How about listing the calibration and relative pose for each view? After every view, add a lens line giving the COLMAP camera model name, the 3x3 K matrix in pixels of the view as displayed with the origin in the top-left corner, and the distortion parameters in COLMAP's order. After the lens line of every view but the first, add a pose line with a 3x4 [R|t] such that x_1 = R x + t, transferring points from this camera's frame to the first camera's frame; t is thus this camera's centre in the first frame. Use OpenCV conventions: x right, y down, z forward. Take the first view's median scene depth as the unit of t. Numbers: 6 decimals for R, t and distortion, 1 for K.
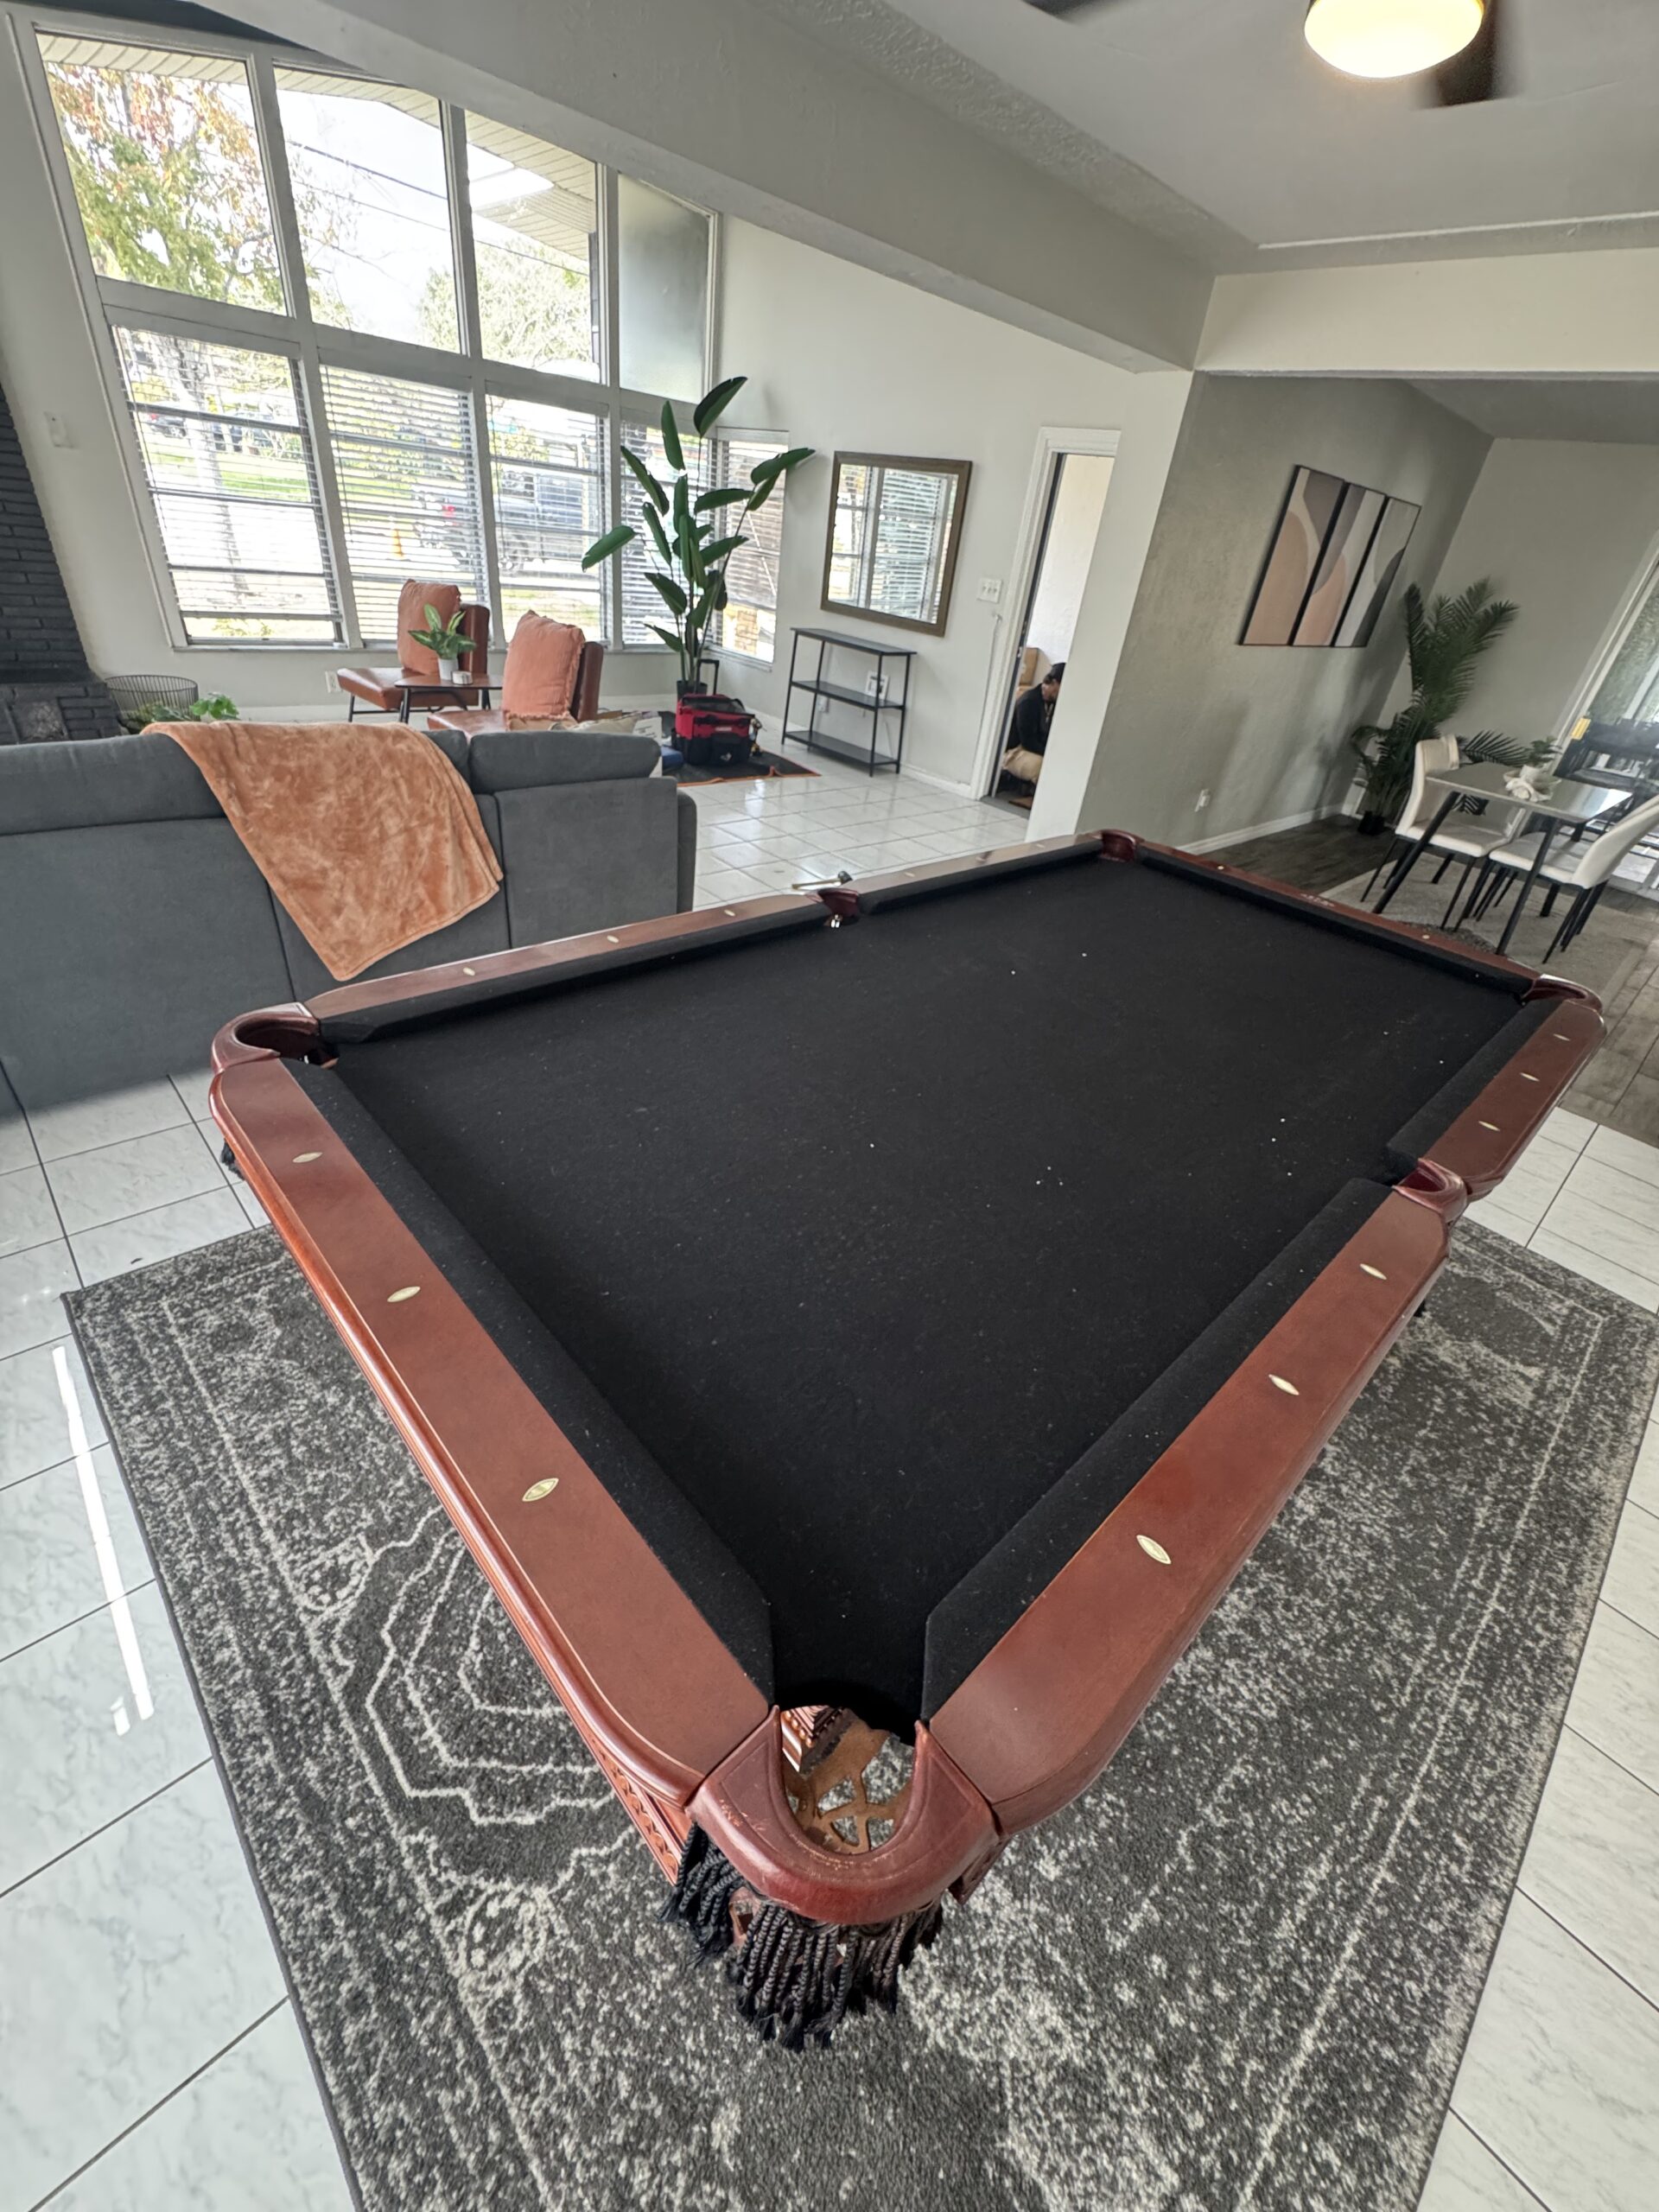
lens RADIAL K [[880.5, 0, 829.8], [0, 880.5, 1116.0], [0, 0, 1]] dist [-0.003859, 0.000148]
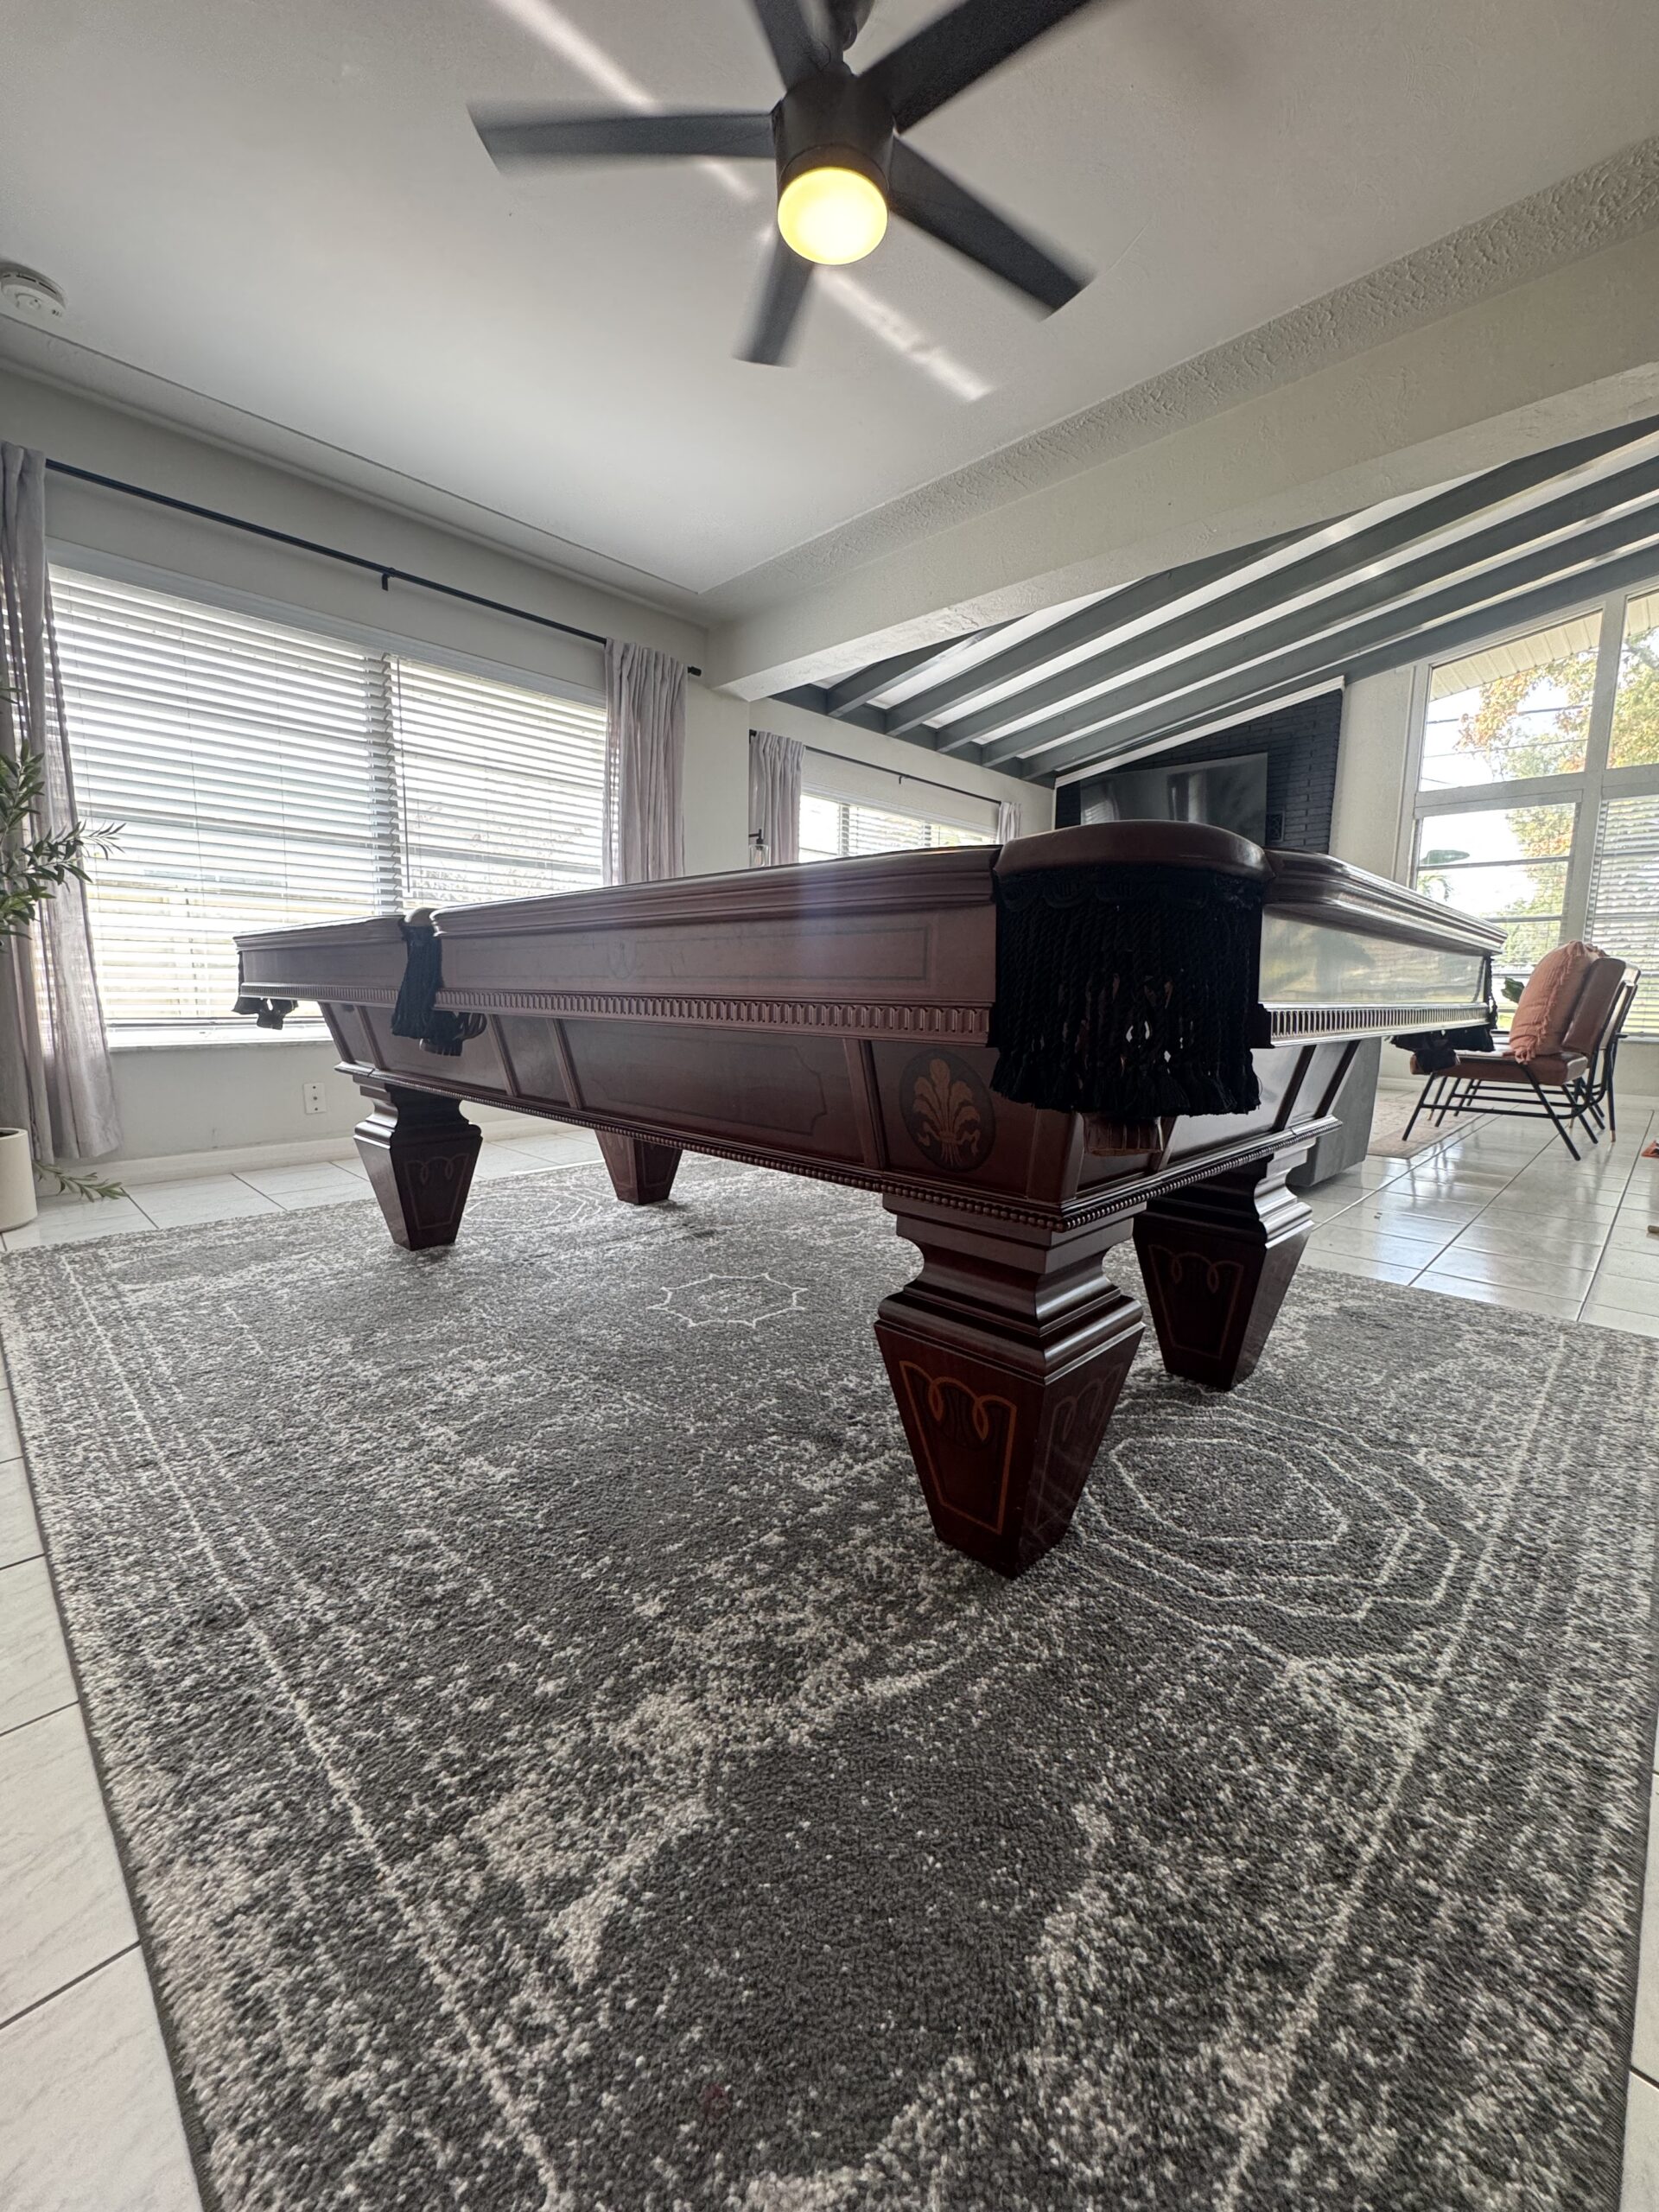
lens RADIAL K [[880.5, 0, 829.4], [0, 880.5, 1108.6], [0, 0, 1]] dist [-0.003859, 0.000148]
pose [[0.047885, 0.024628, -0.998549, 1.871273], [-0.565840, 0.824487, -0.006800, 0.011531], [0.823123, 0.565345, 0.053415, 1.513997]]
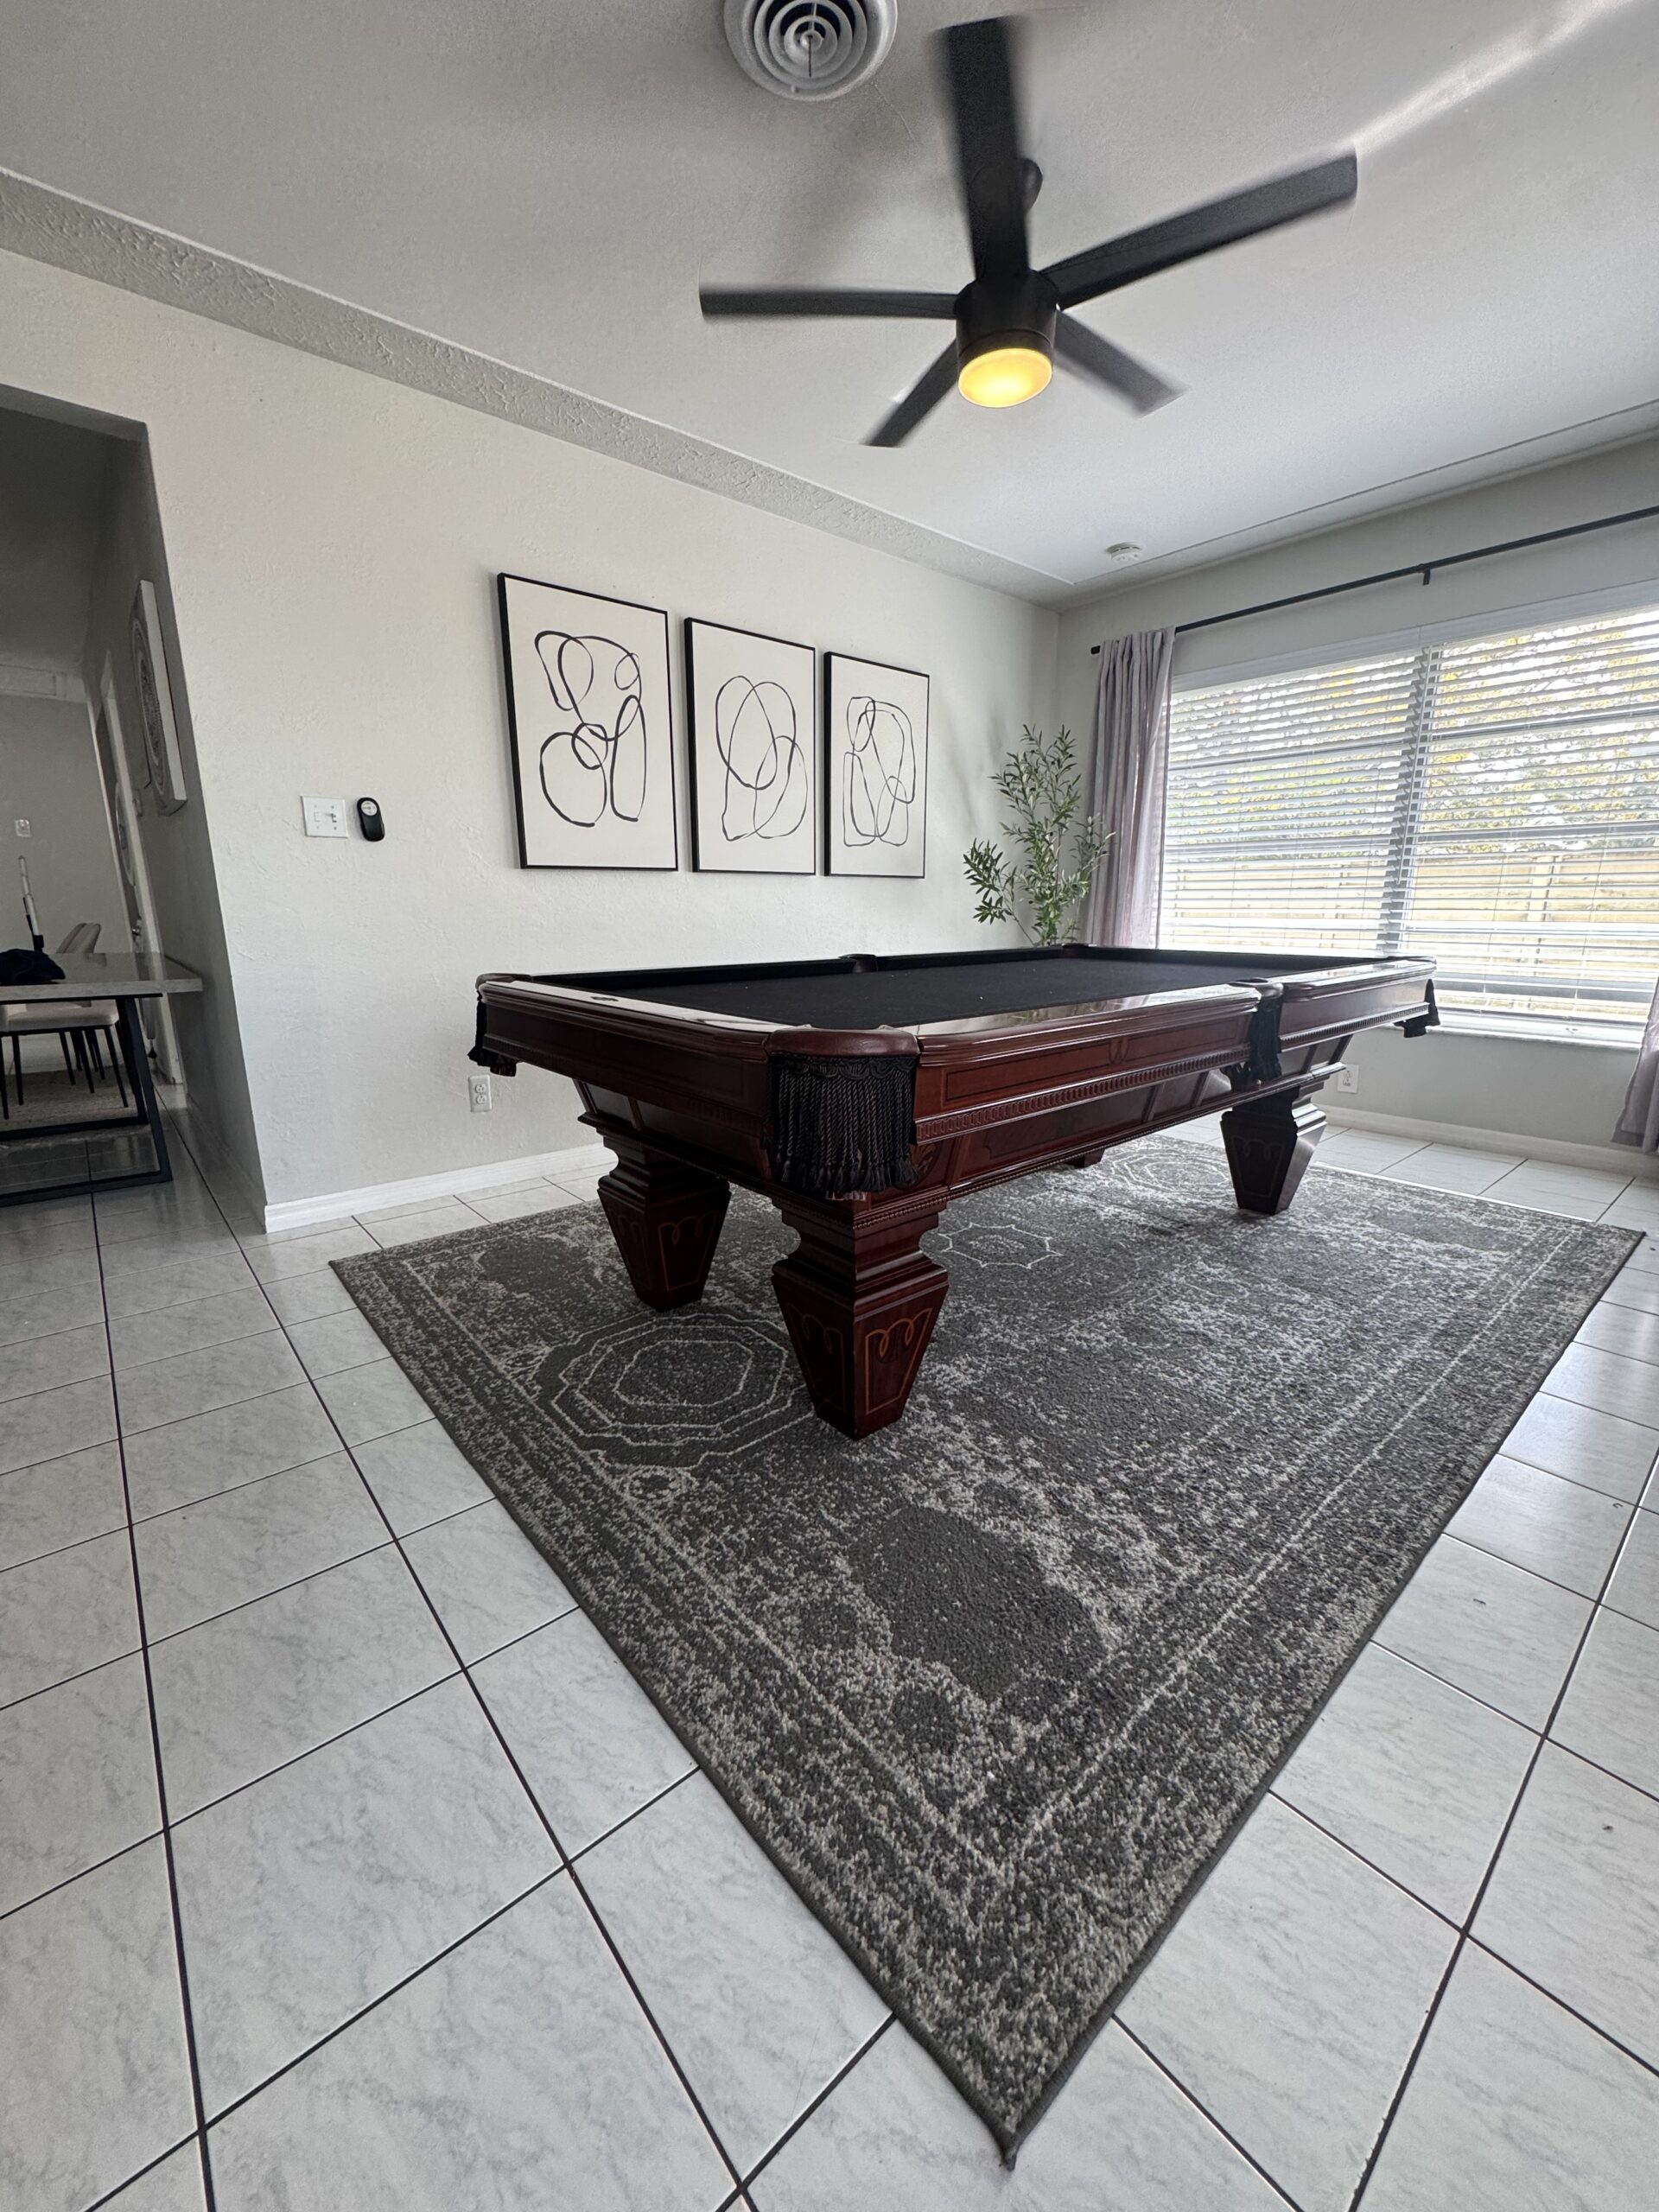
lens RADIAL K [[880.5, 0, 832.4], [0, 880.5, 1106.8], [0, 0, 1]] dist [-0.003859, 0.000148]
pose [[-0.993021, -0.117255, 0.012644, 0.686366], [-0.070394, 0.675330, 0.734148, -1.324969], [-0.094621, 0.728135, -0.678871, 2.849891]]
